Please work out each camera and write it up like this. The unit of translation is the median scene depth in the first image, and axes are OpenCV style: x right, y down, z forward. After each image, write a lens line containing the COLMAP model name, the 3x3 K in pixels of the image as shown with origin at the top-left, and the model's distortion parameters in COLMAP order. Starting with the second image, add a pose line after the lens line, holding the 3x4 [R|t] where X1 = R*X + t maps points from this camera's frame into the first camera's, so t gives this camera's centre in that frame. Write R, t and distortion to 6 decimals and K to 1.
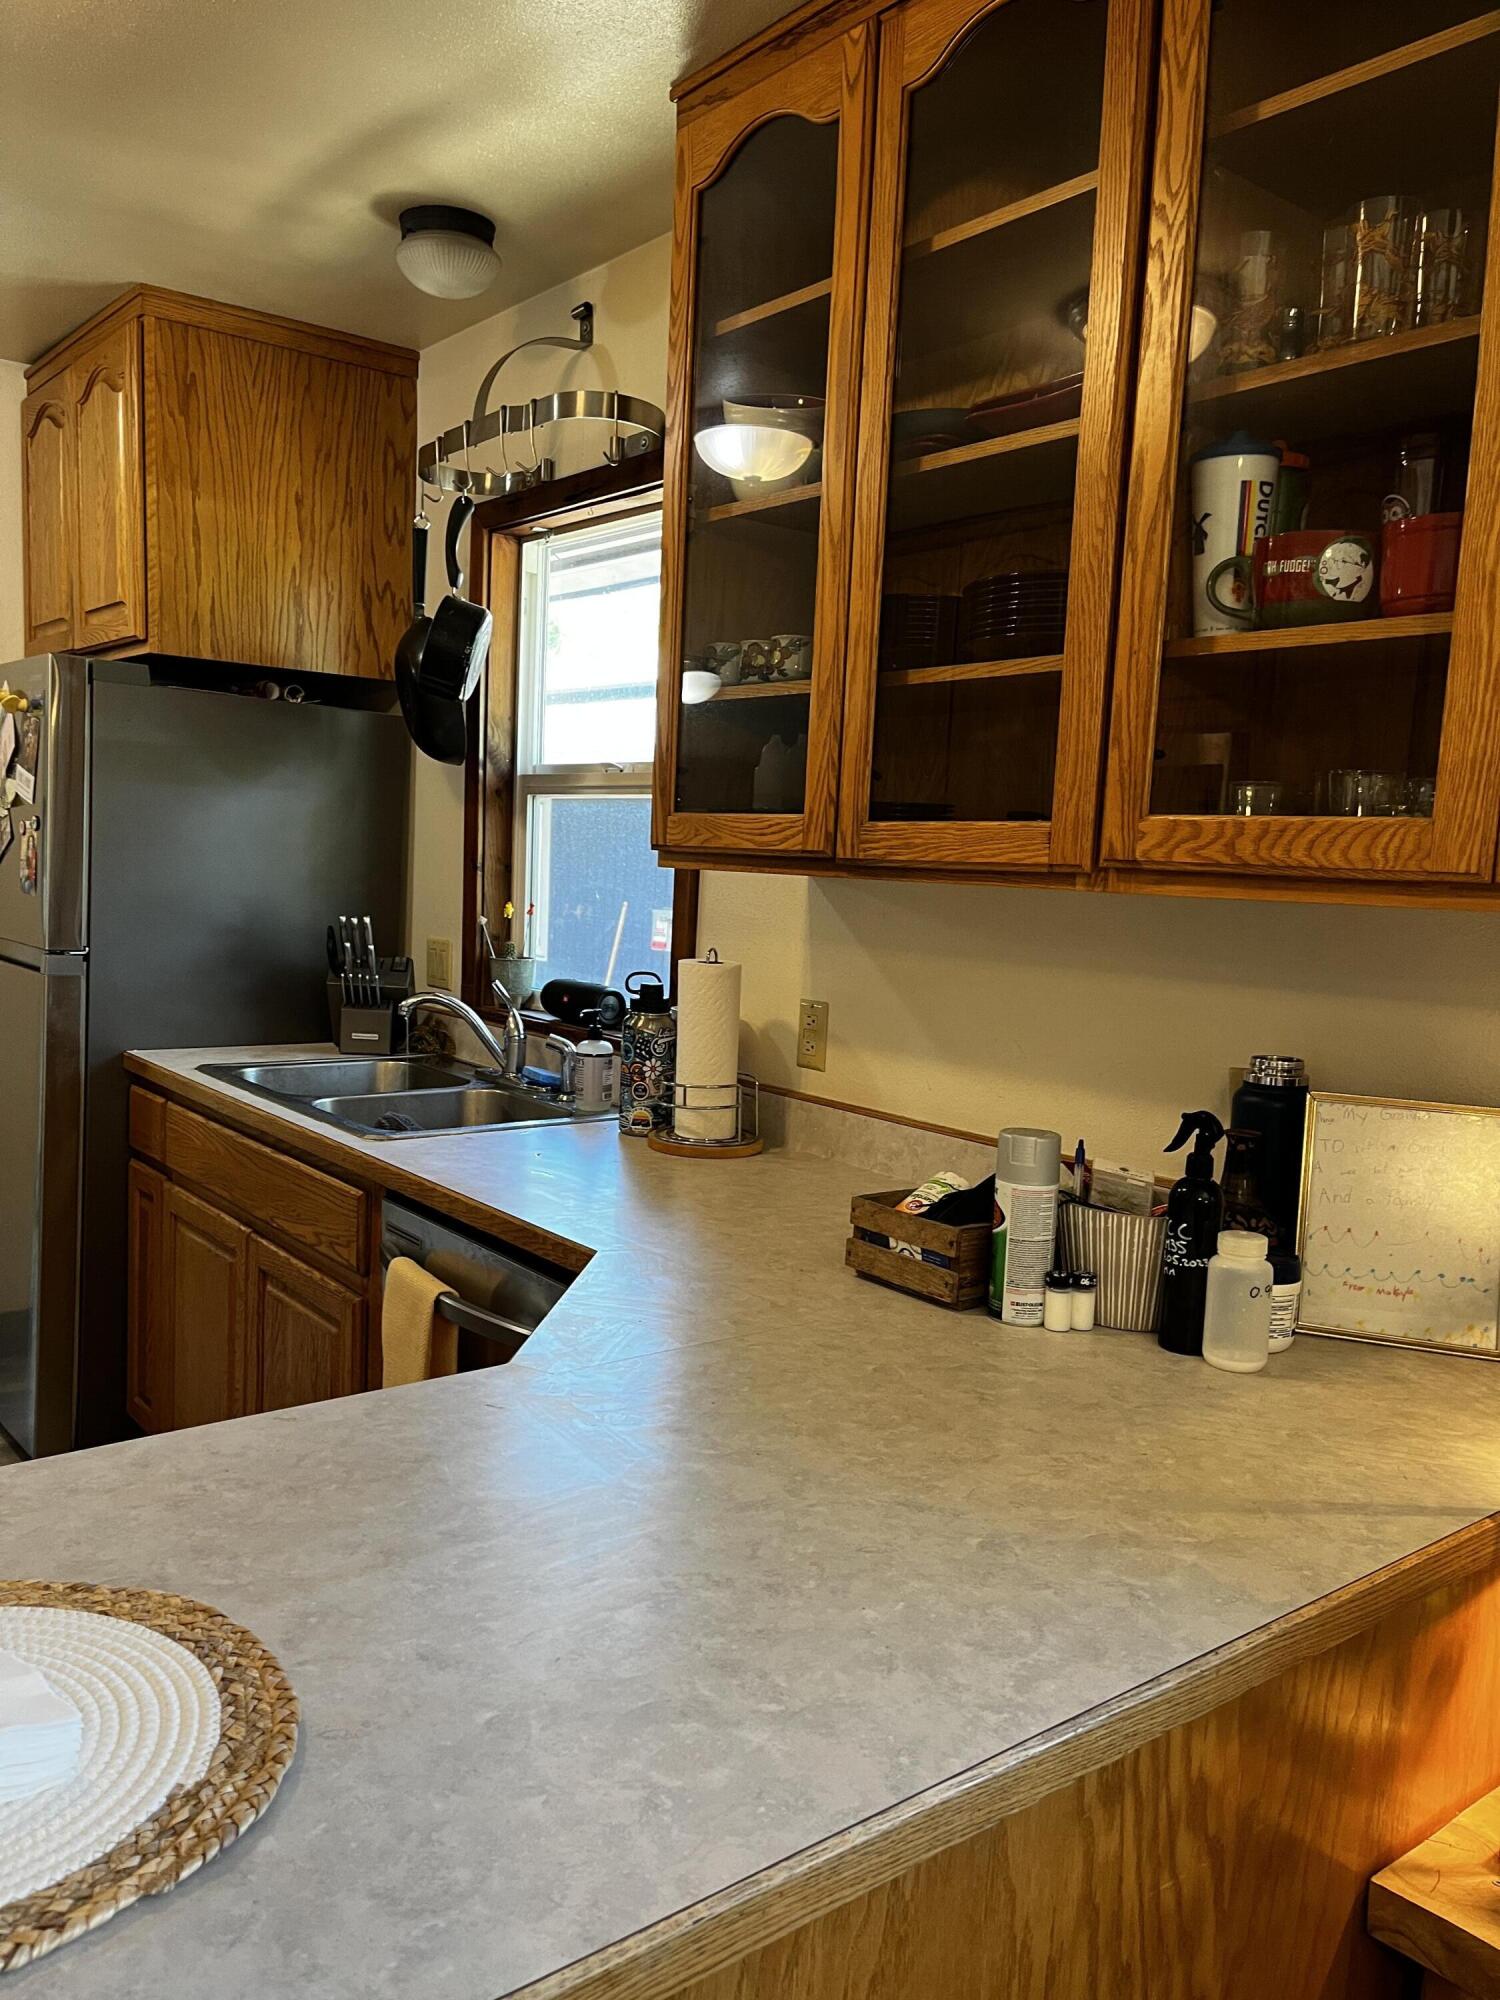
lens RADIAL K [[1512.7, 0, 738.7], [0, 1512.7, 1021.4], [0, 0, 1]] dist [0.063670, -0.071553]
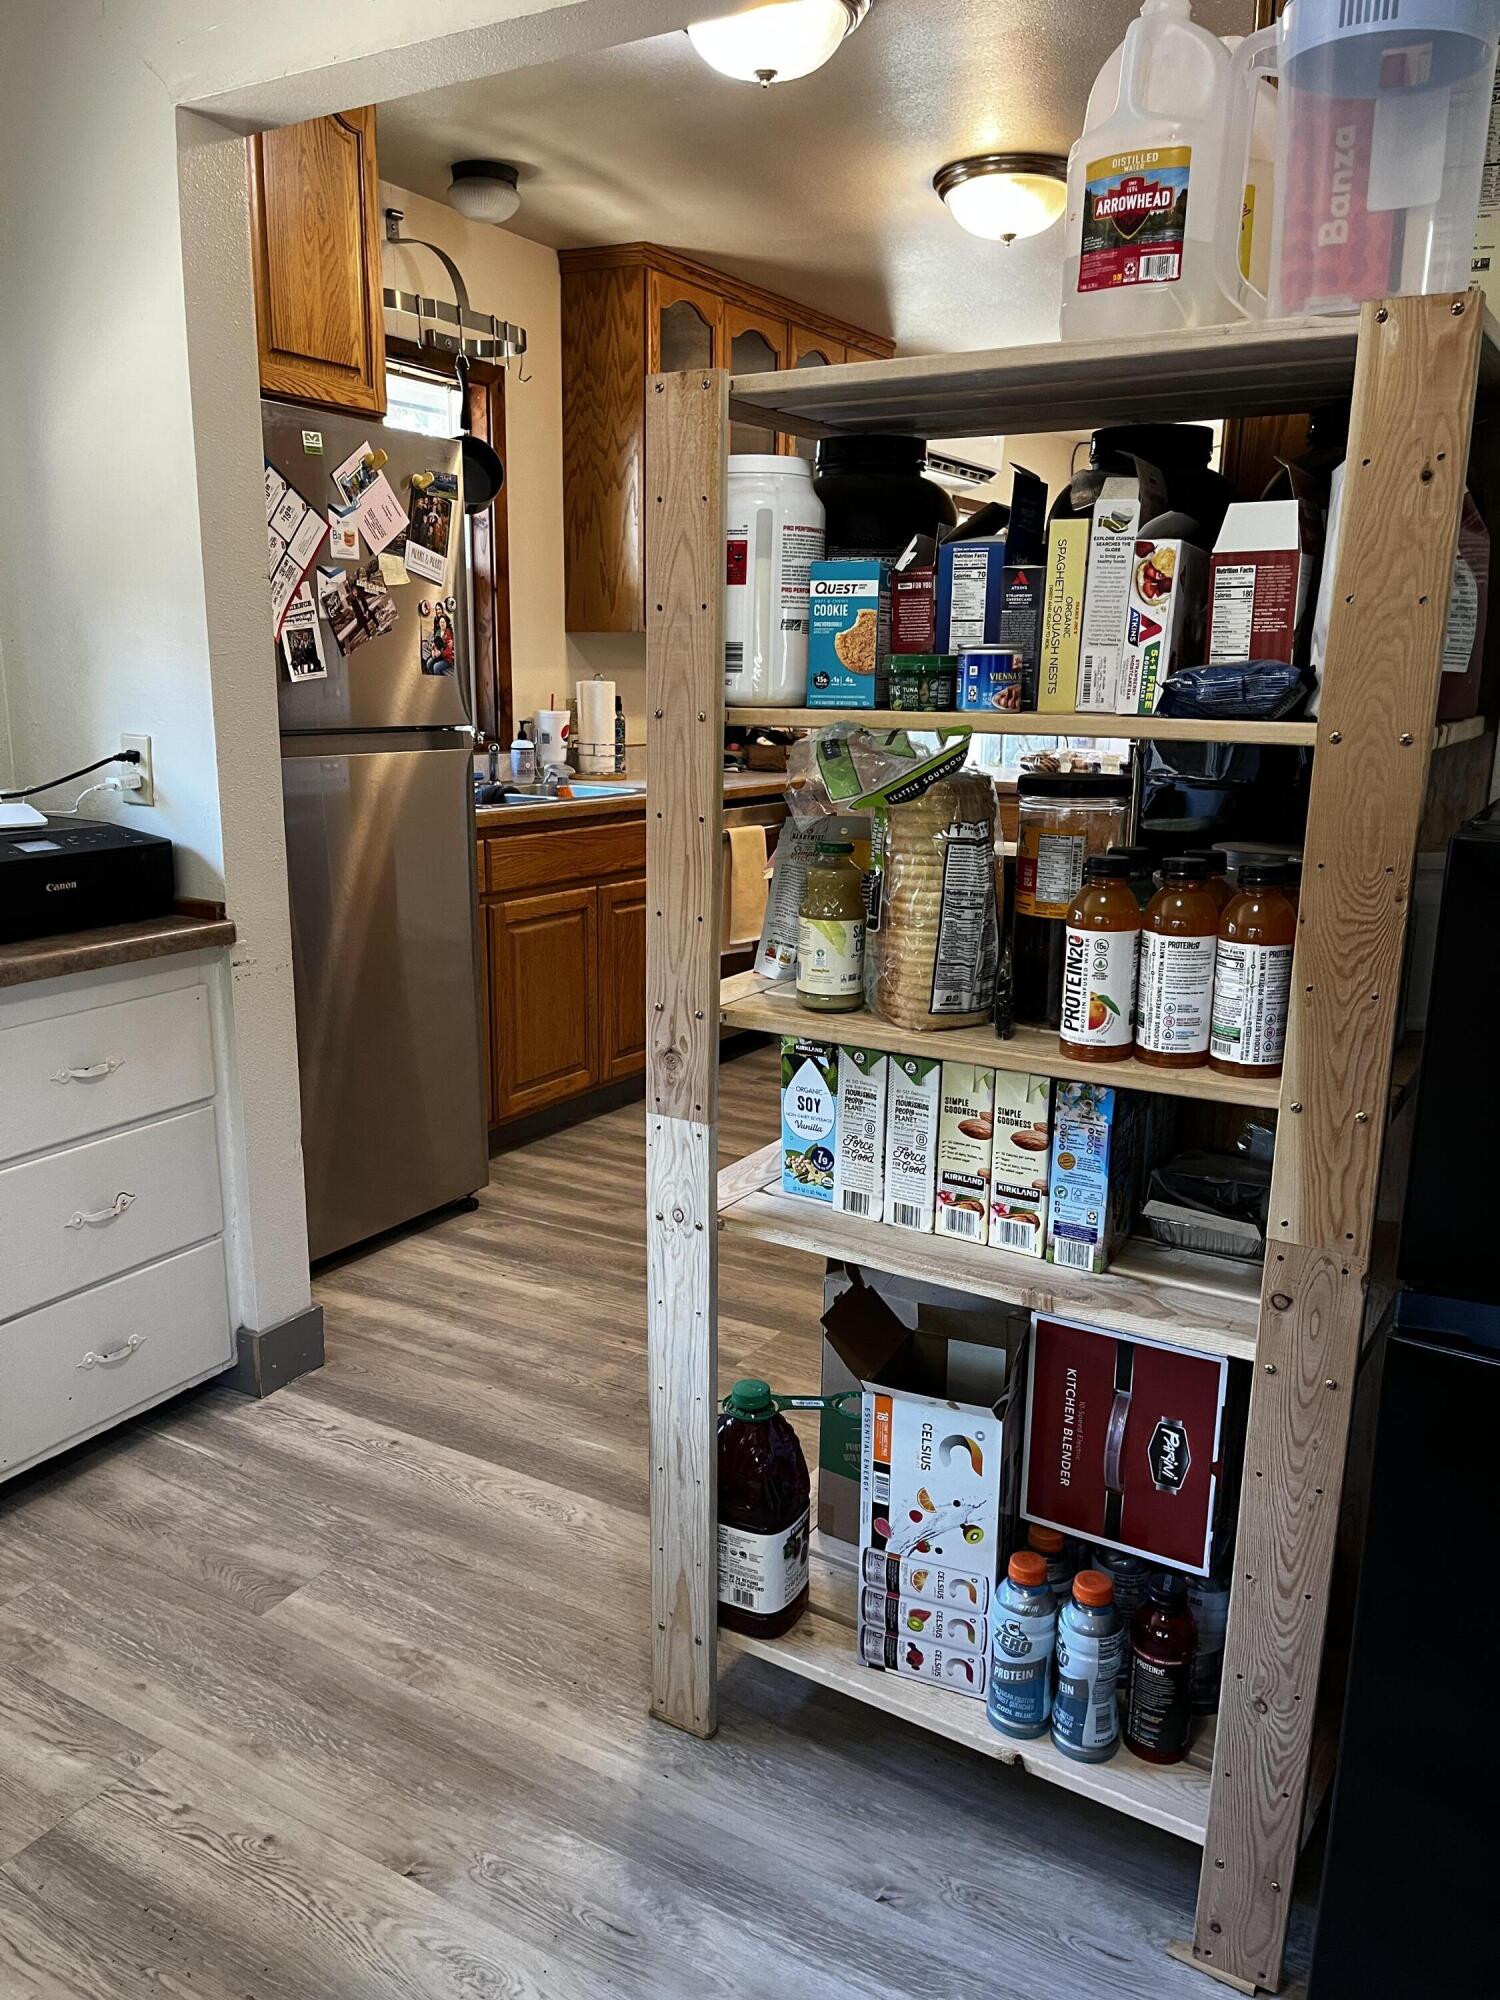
lens RADIAL K [[1512.7, 0, 721.8], [0, 1512.7, 1017.9], [0, 0, 1]] dist [0.063670, -0.071553]
pose [[-0.335925, -0.262280, 0.904635, -1.594780], [0.074914, 0.949965, 0.303241, -0.168062], [-0.938905, 0.169636, -0.299468, 1.225015]]
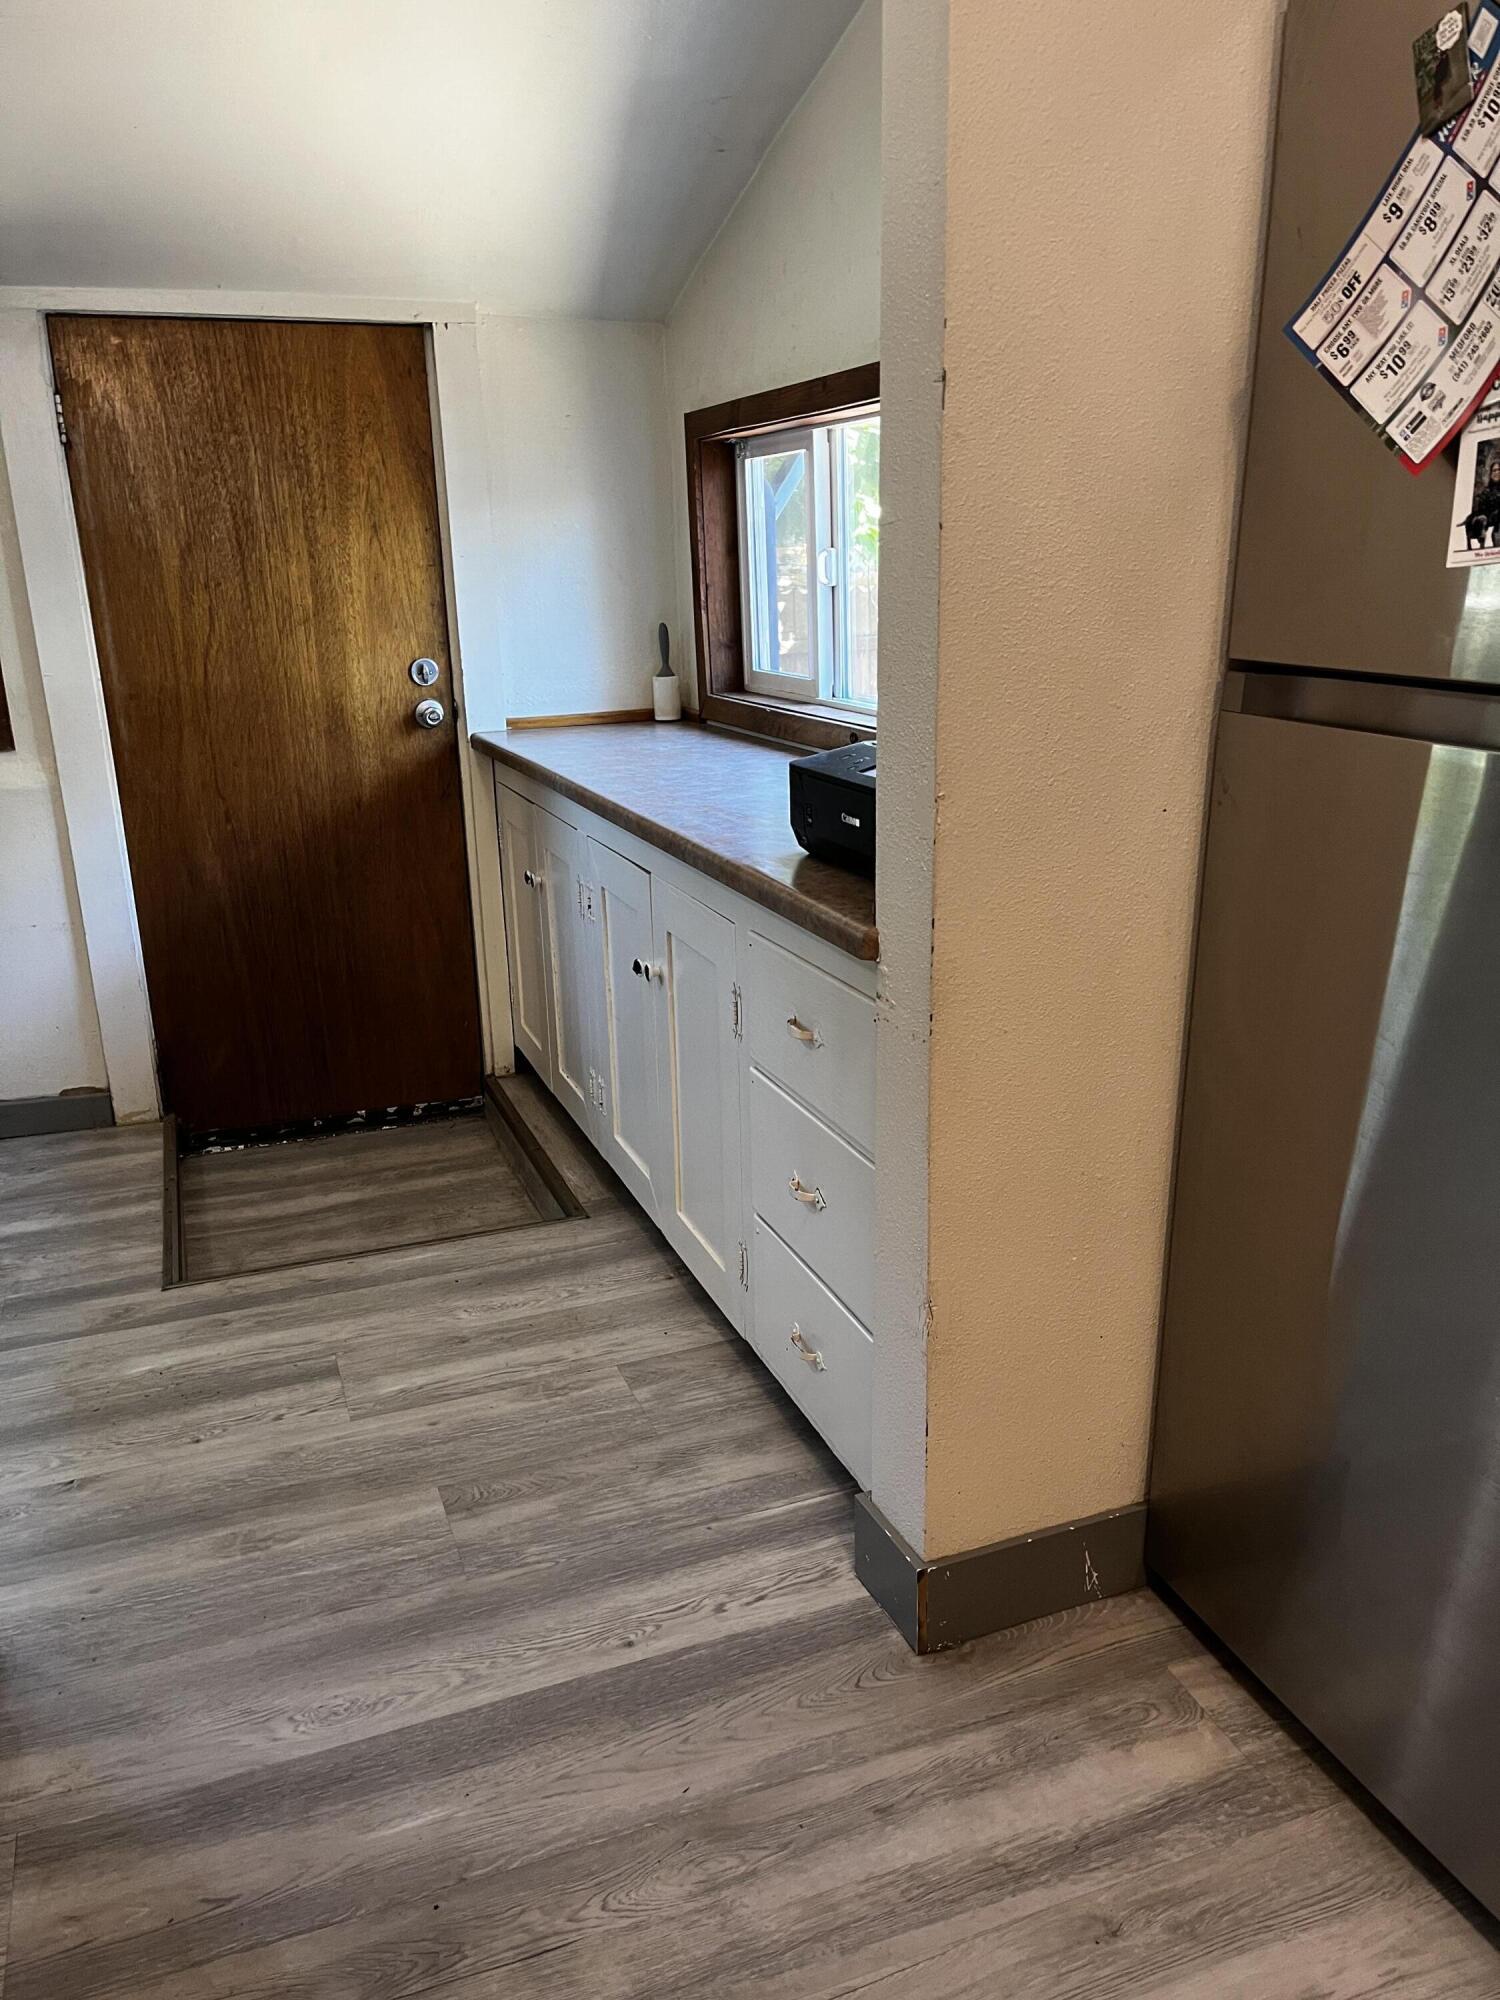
lens RADIAL K [[1512.7, 0, 751.1], [0, 1512.7, 1020.1], [0, 0, 1]] dist [0.063670, -0.071553]
pose [[0.948483, 0.031394, -0.315269, -0.625285], [0.030812, 0.981222, 0.190406, -0.063296], [0.315326, -0.190311, 0.929705, 0.692426]]
